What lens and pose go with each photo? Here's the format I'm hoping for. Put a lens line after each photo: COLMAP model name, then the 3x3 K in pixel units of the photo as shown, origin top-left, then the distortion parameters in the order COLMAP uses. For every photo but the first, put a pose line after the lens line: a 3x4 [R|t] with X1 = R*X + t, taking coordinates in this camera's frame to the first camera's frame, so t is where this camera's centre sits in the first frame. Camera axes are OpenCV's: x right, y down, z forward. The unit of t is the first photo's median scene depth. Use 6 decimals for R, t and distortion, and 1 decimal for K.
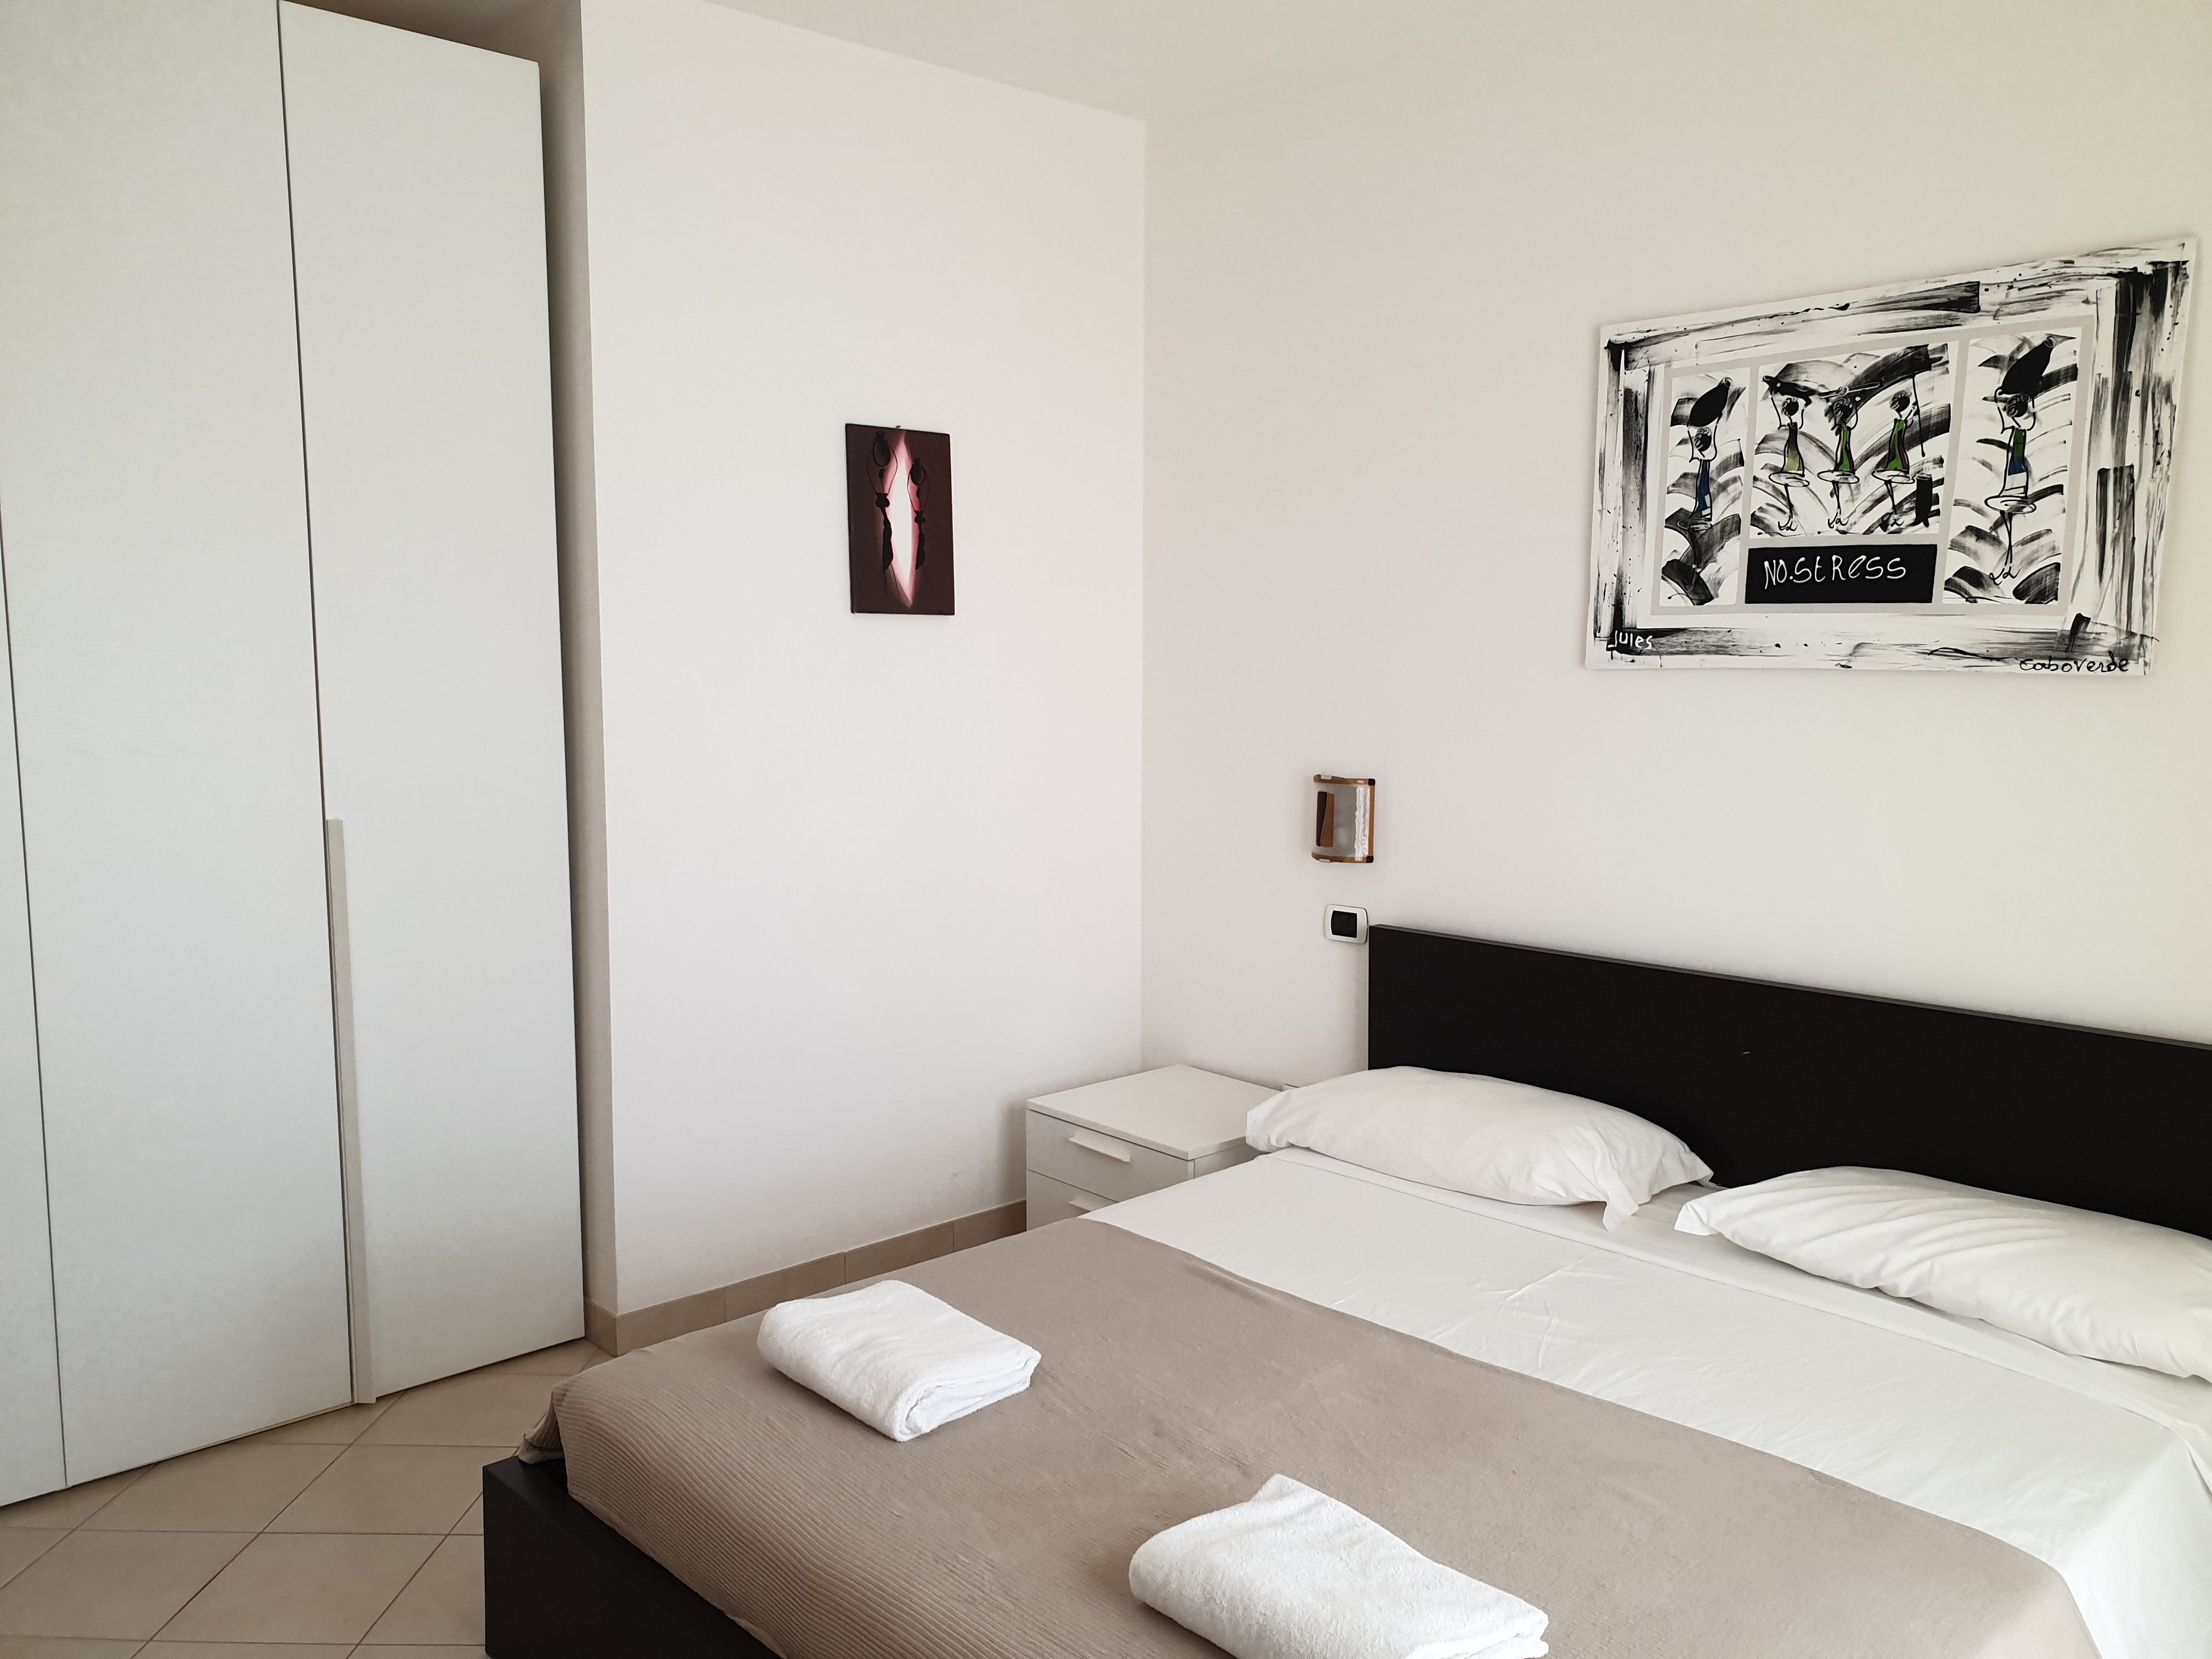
lens RADIAL K [[1699.7, 0, 1110.4], [0, 1699.7, 825.9], [0, 0, 1]] dist [-0.013985, 0.006025]
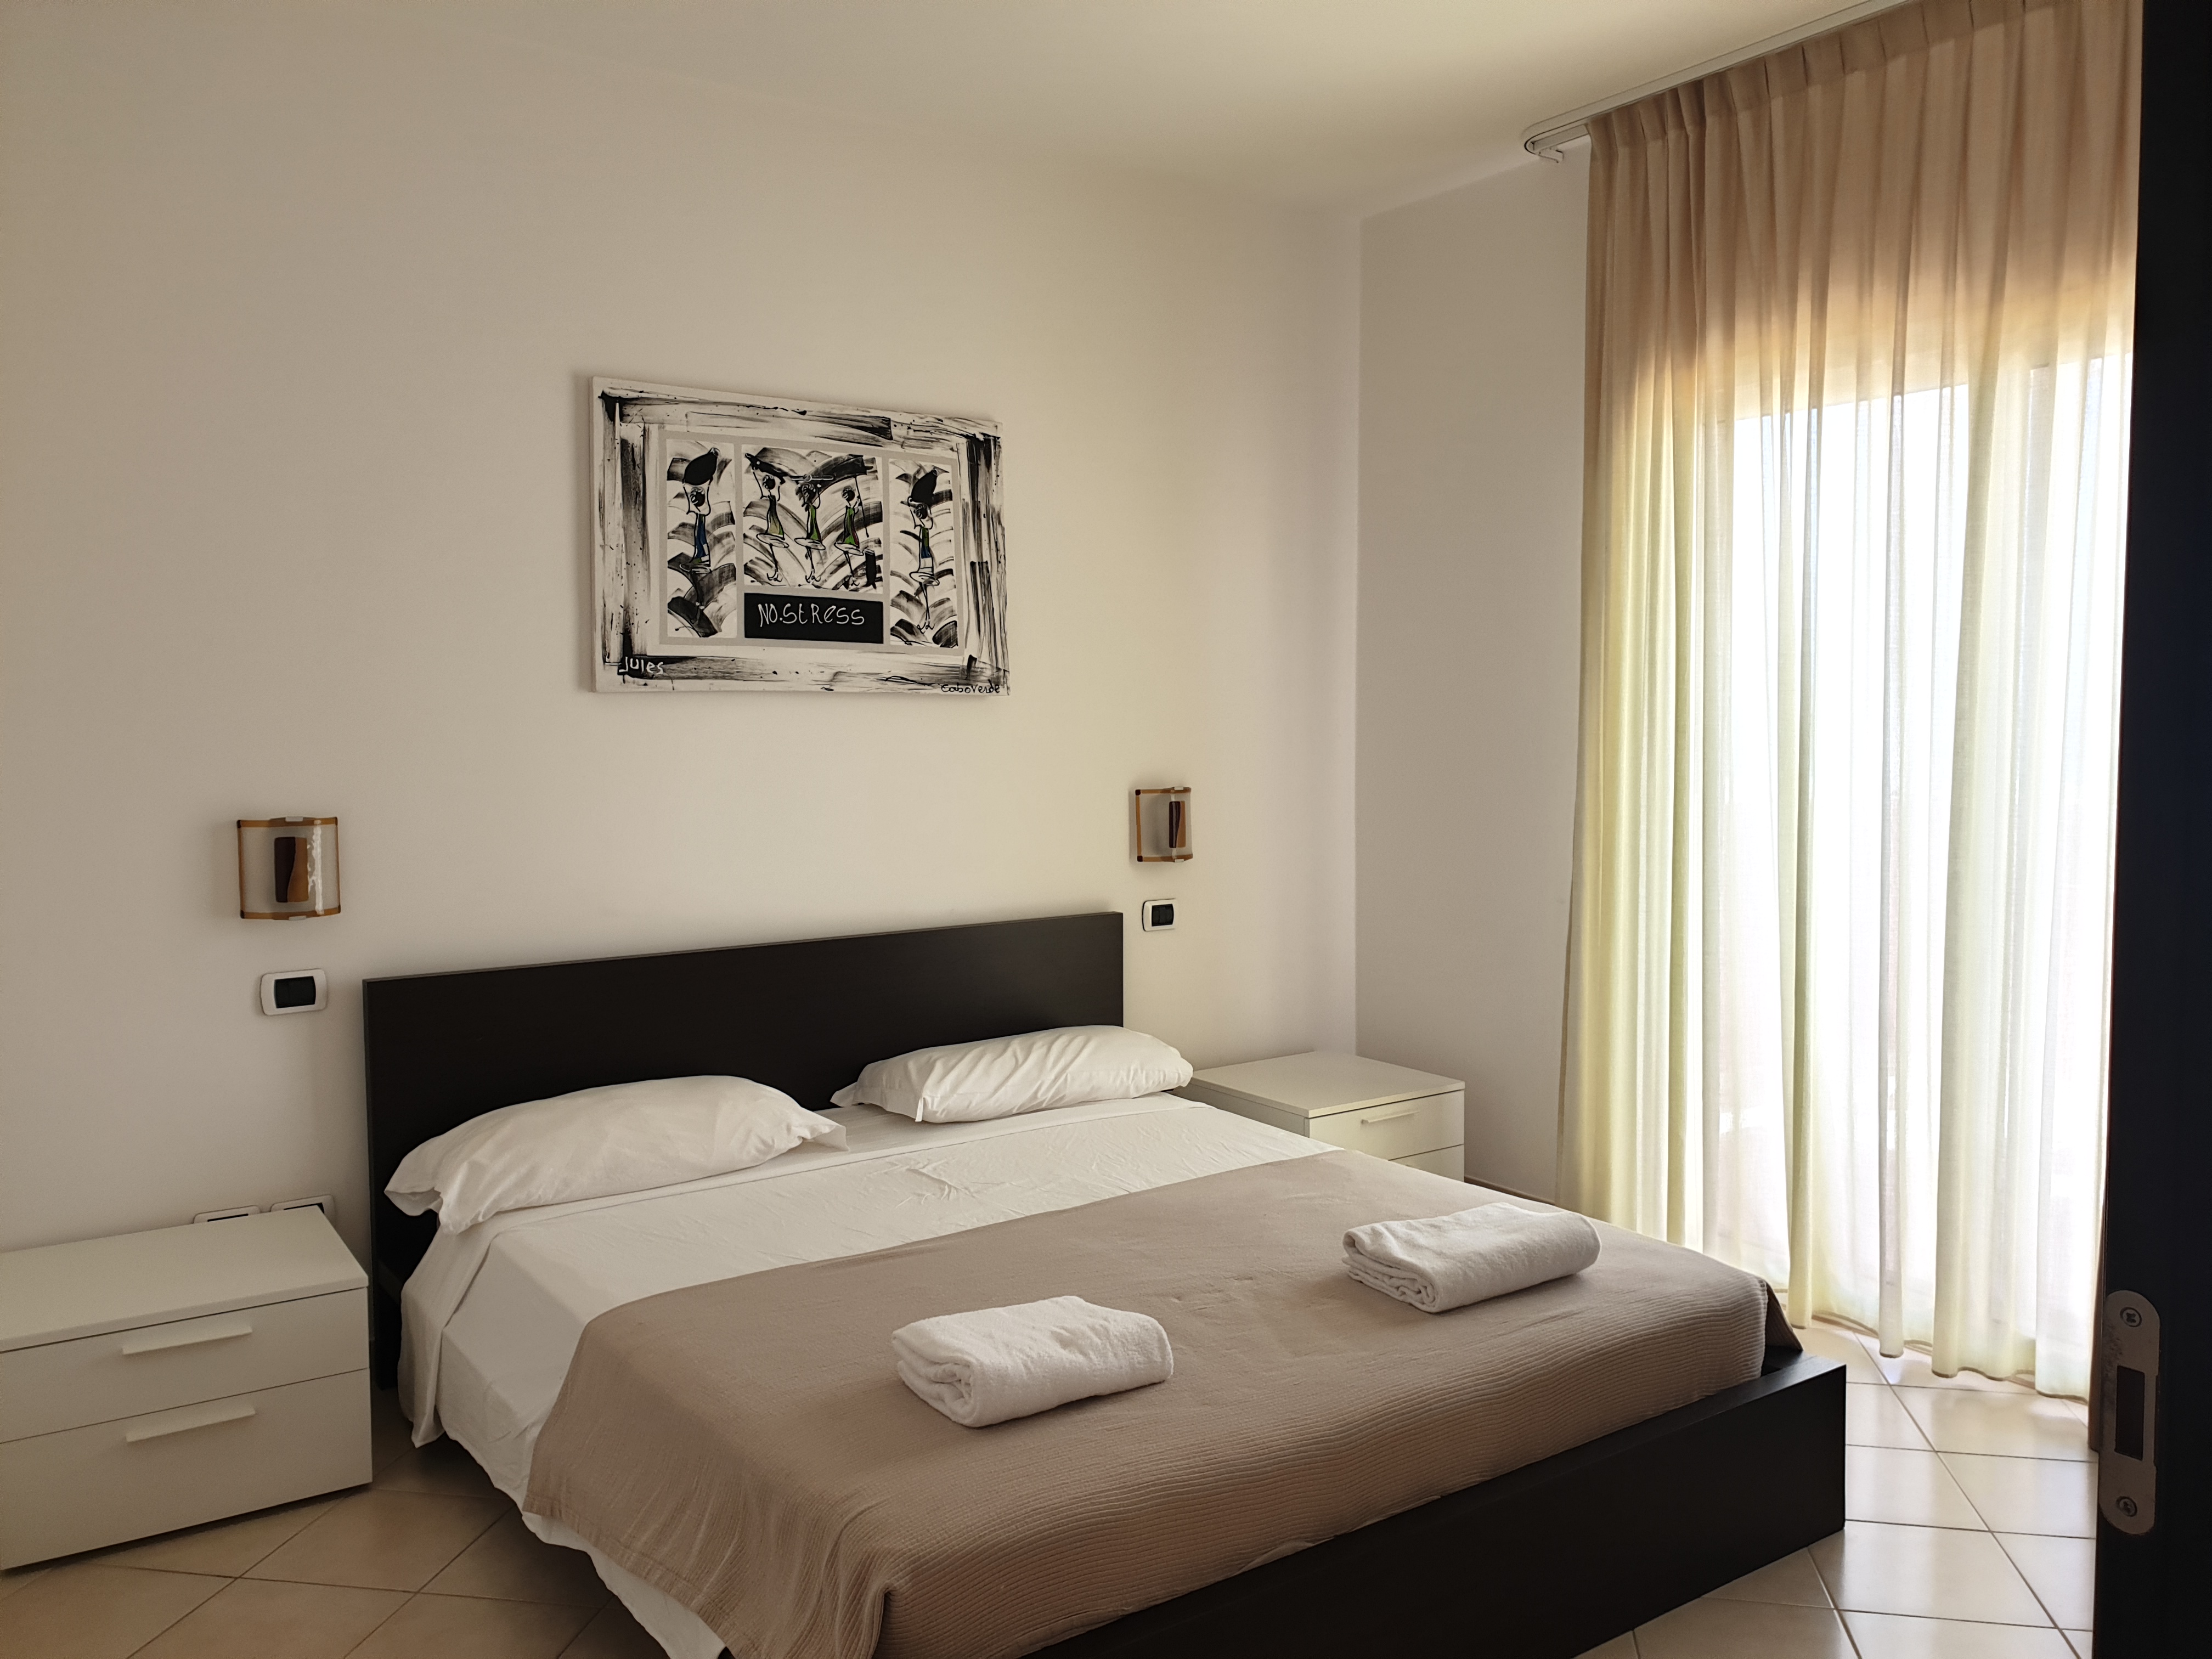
lens RADIAL K [[1699.7, 0, 1111.0], [0, 1699.7, 832.5], [0, 0, 1]] dist [-0.013985, 0.006025]
pose [[0.137215, -0.064206, 0.988458, -0.832712], [0.104628, 0.993254, 0.049994, -0.027286], [-0.985000, 0.096561, 0.143007, 0.606074]]
